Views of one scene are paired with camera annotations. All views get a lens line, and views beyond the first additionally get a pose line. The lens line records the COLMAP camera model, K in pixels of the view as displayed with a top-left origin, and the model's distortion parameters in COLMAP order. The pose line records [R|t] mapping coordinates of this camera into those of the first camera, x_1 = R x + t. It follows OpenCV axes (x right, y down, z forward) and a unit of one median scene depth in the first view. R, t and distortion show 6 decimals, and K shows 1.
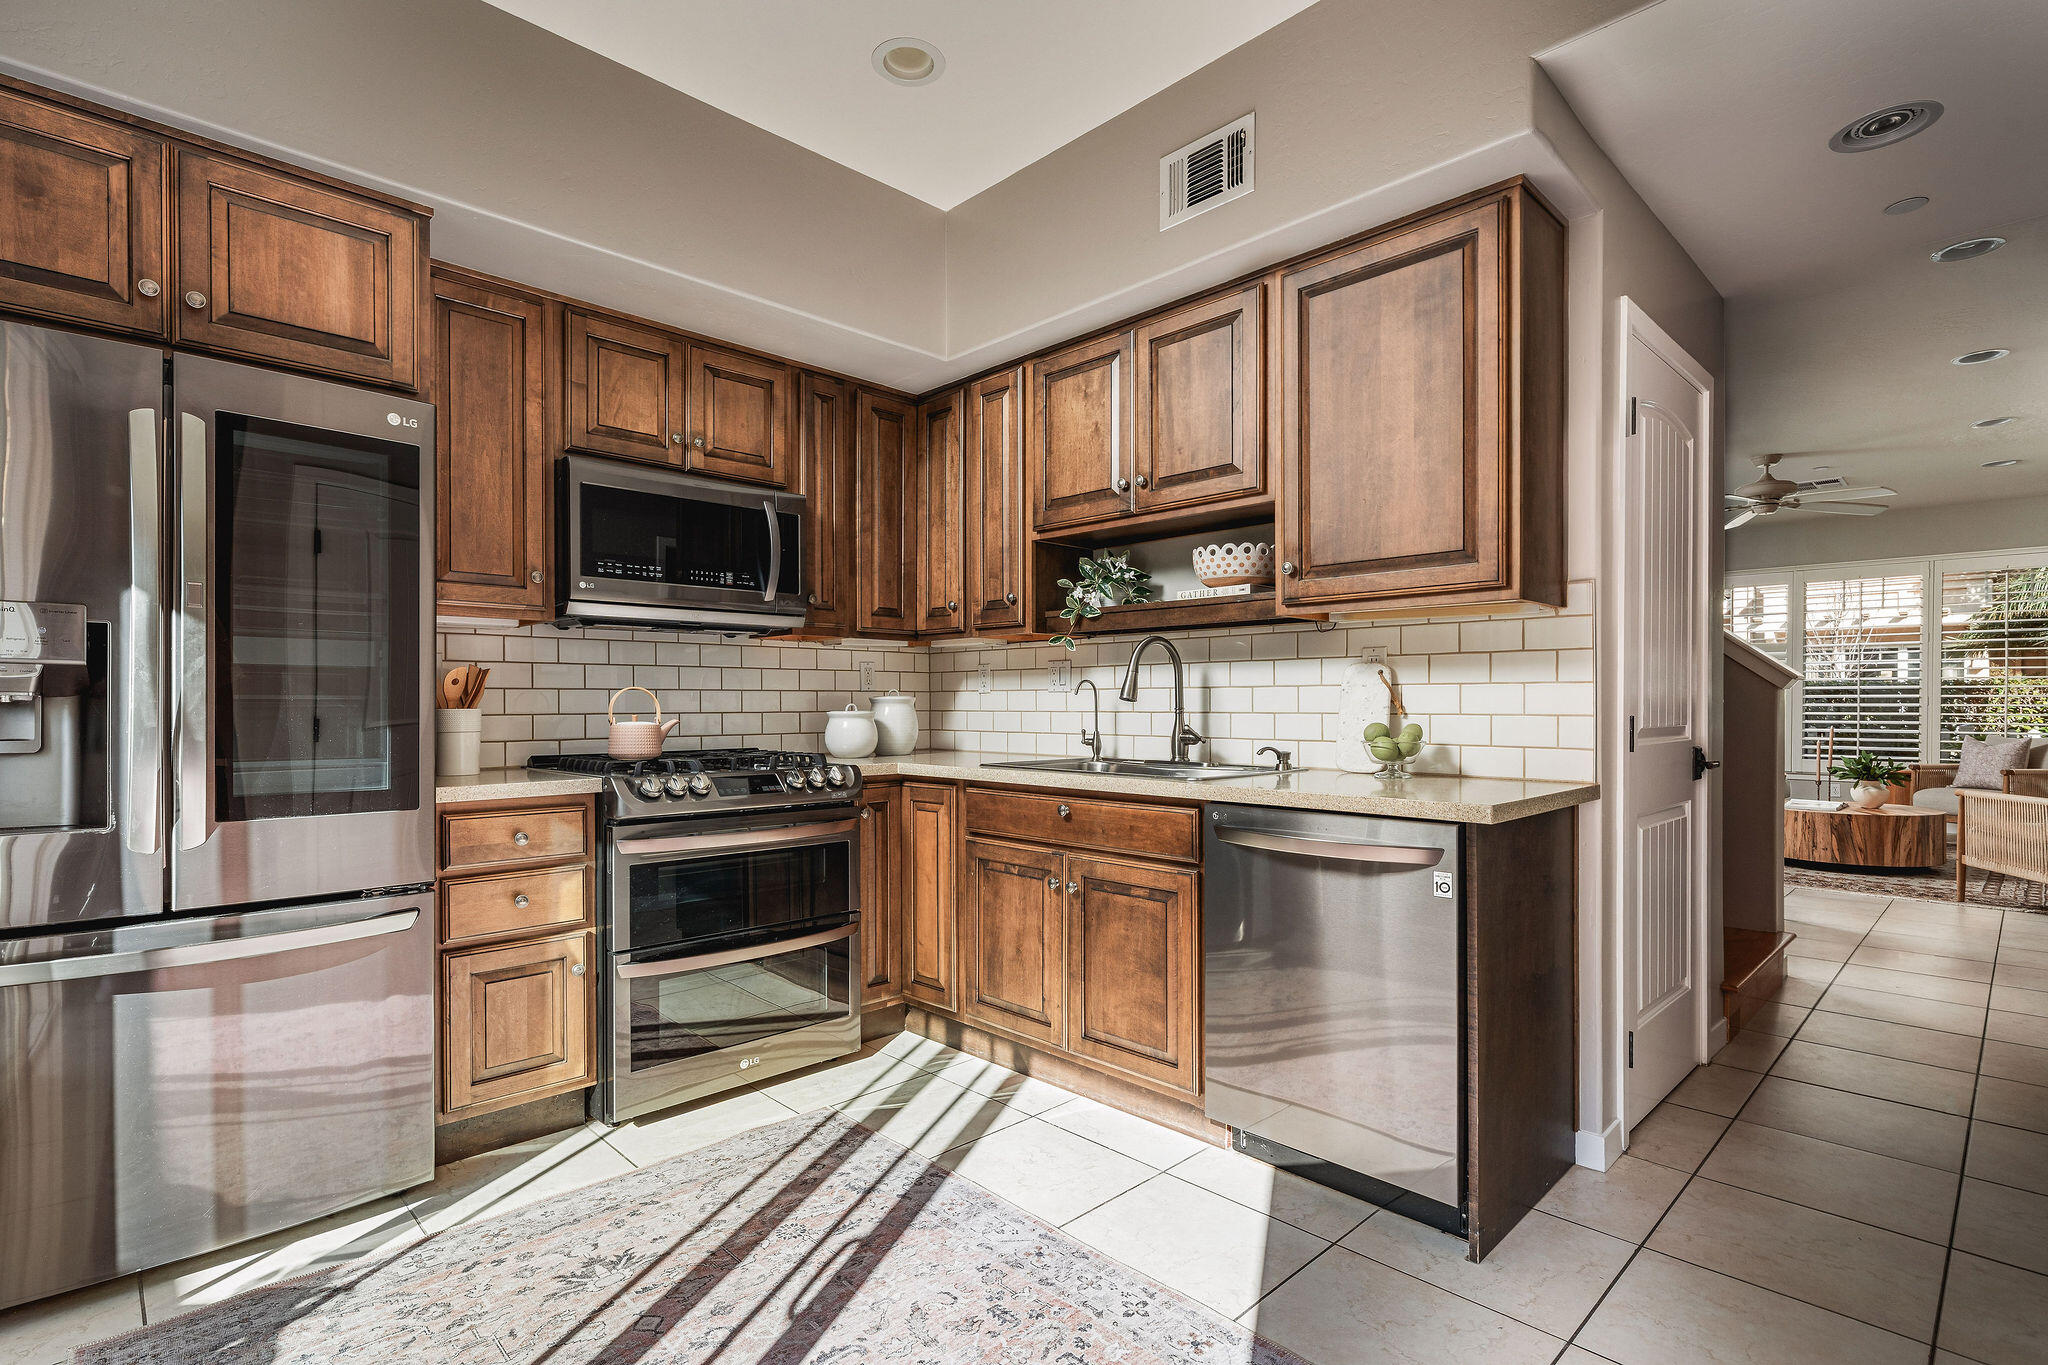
lens RADIAL K [[974.3, 0, 1025.0], [0, 974.3, 701.9], [0, 0, 1]] dist [-0.008790, 0.000104]
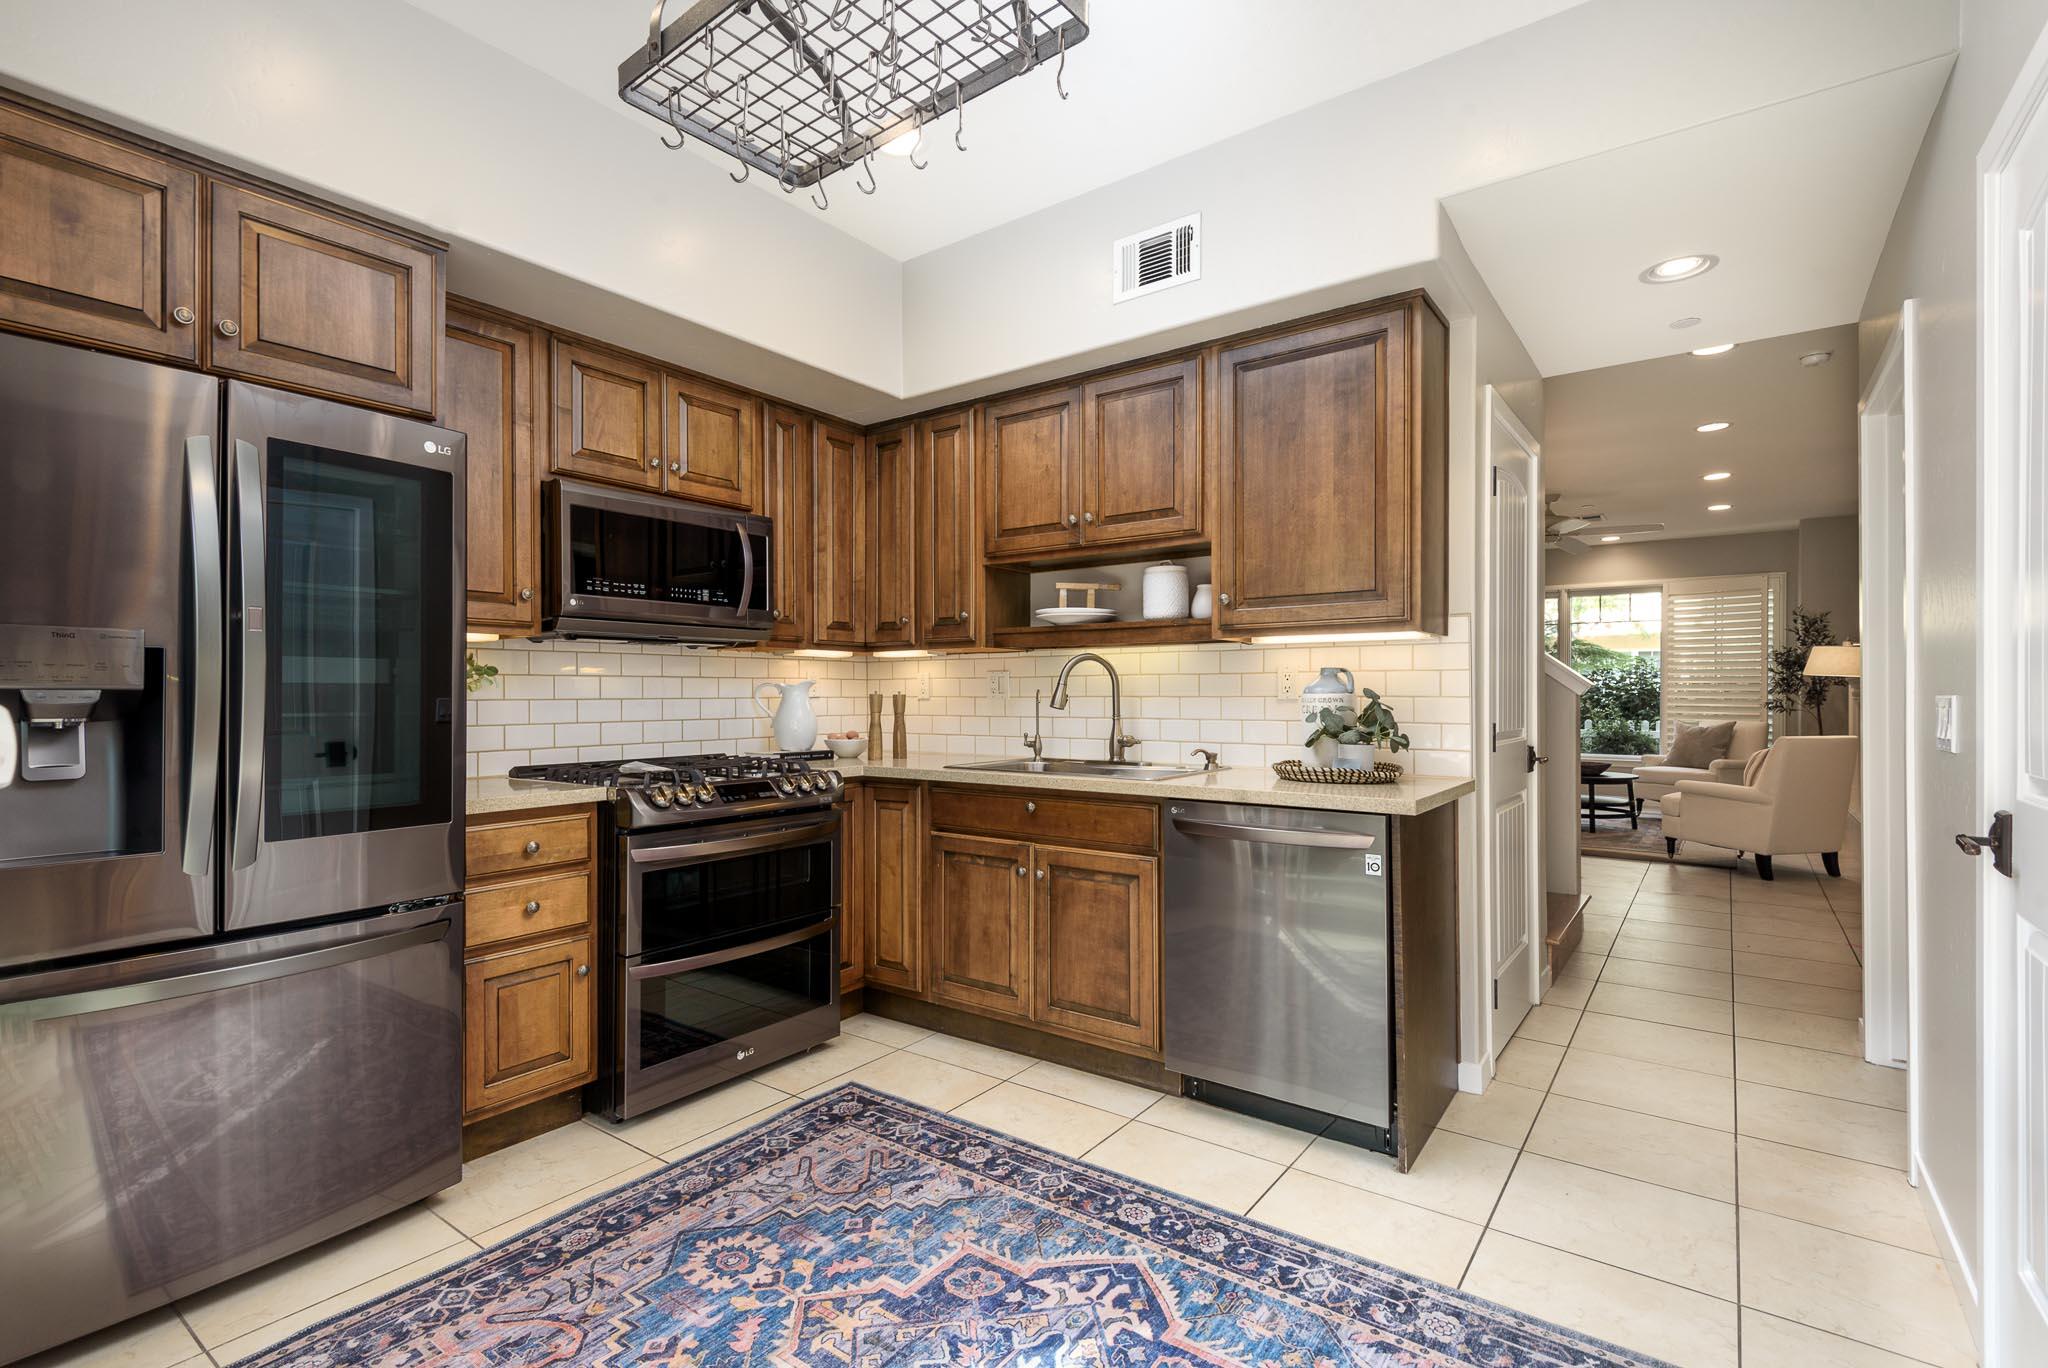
lens RADIAL K [[936.9, 0, 1026.2], [0, 936.9, 687.9], [0, 0, 1]] dist [0.007650, -0.009360]
pose [[0.987795, -0.000068, 0.155762, -0.138007], [0.001124, 0.999977, -0.006695, -0.021785], [-0.155758, 0.006789, 0.987772, -0.079816]]
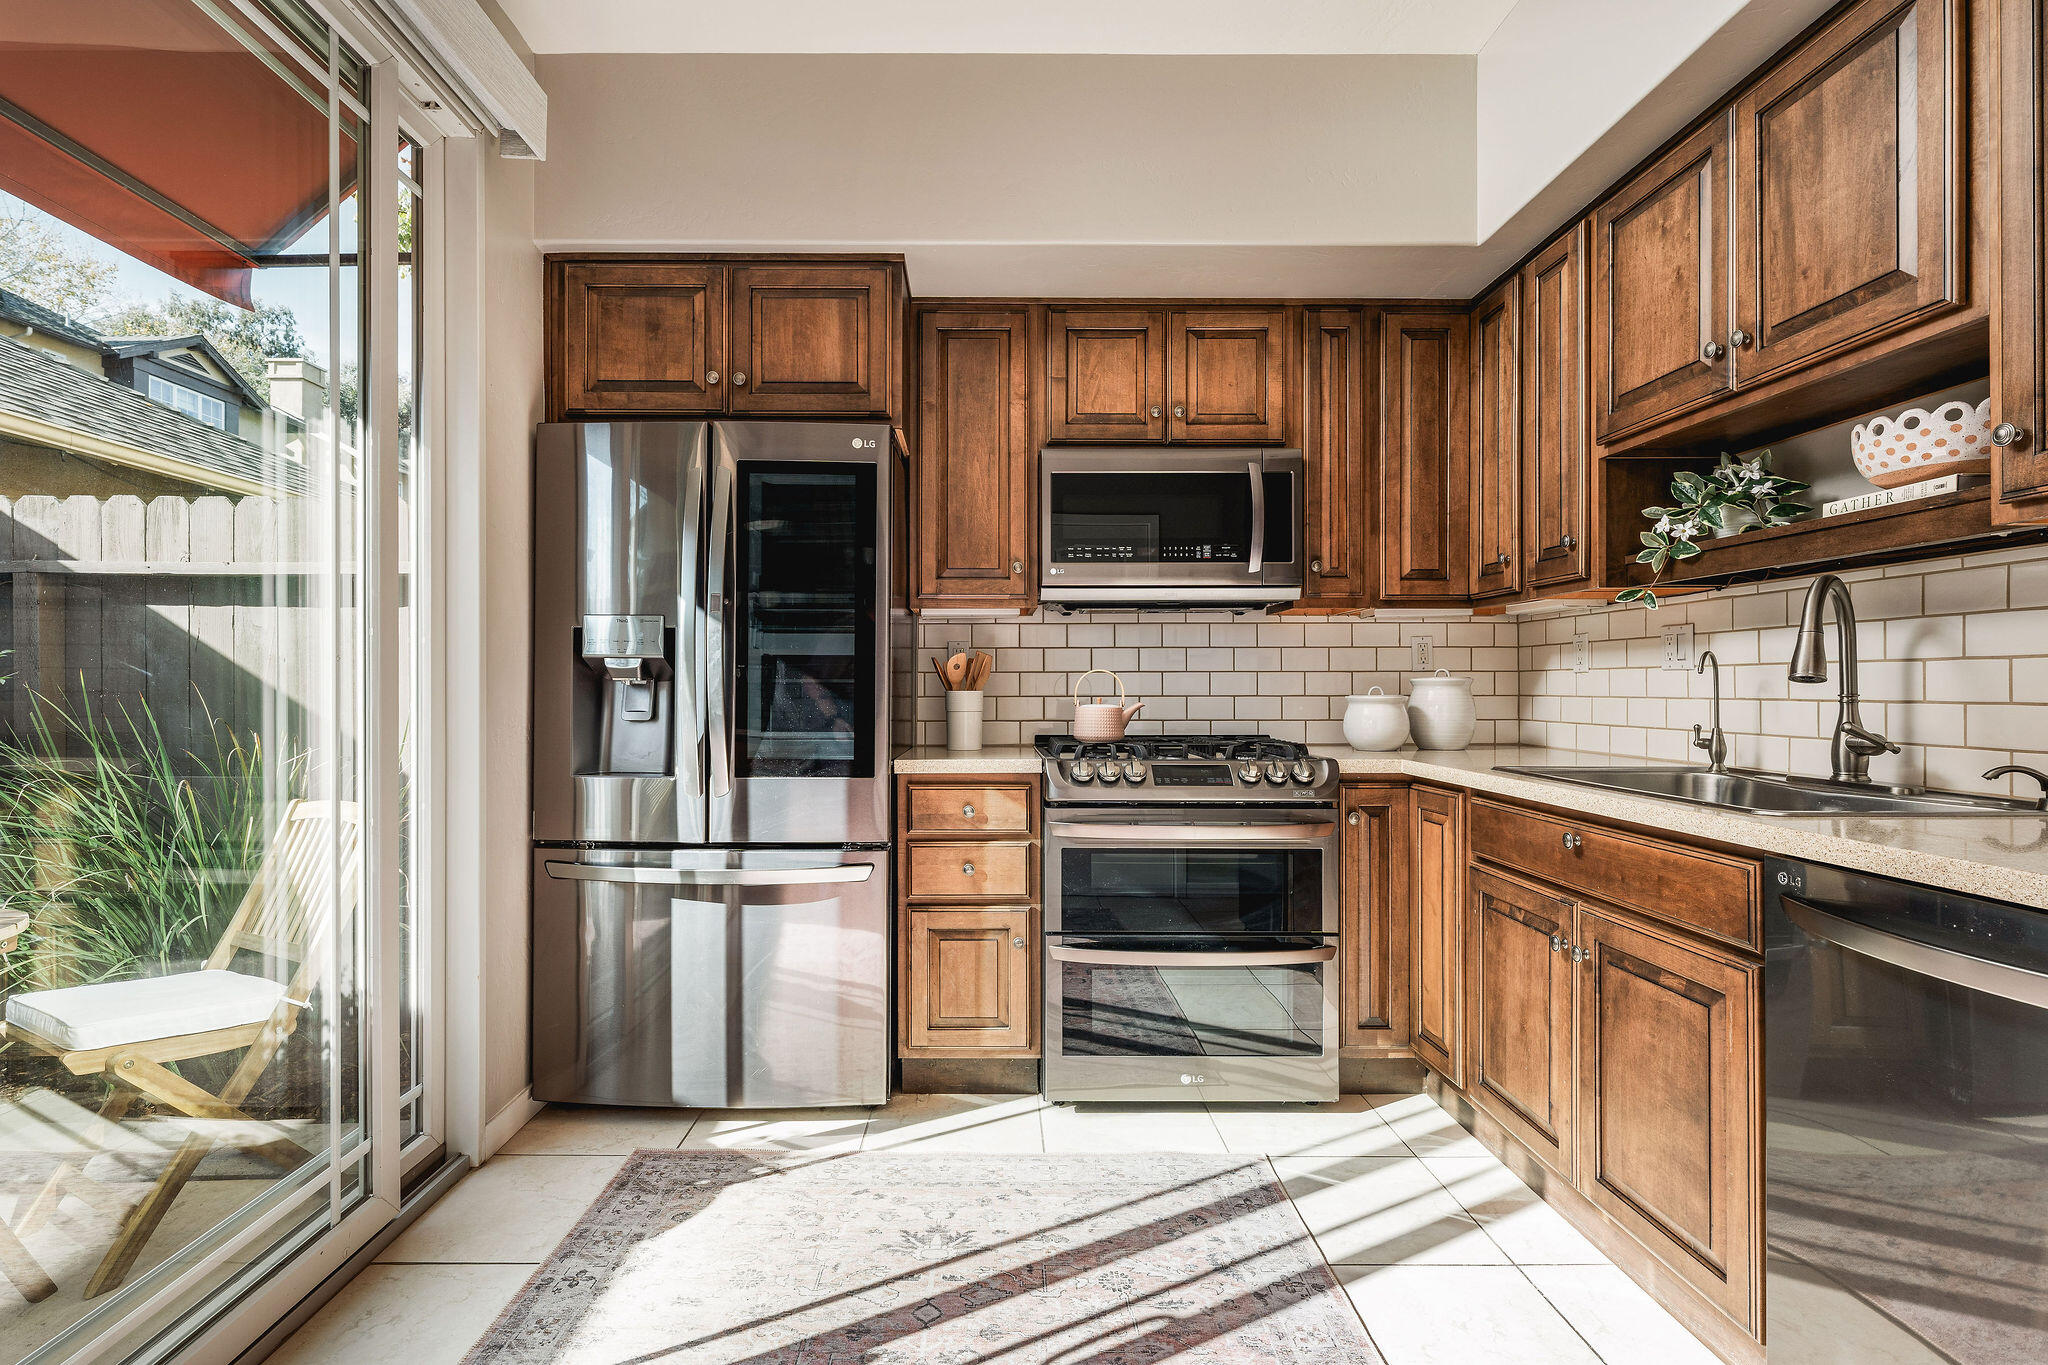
lens RADIAL K [[974.3, 0, 984.3], [0, 974.3, 680.7], [0, 0, 1]] dist [-0.008790, 0.000104]
pose [[0.712620, -0.003127, -0.701543, 0.232777], [0.000902, 0.999993, -0.003542, -0.000574], [0.701550, 0.001891, 0.712618, 0.222561]]
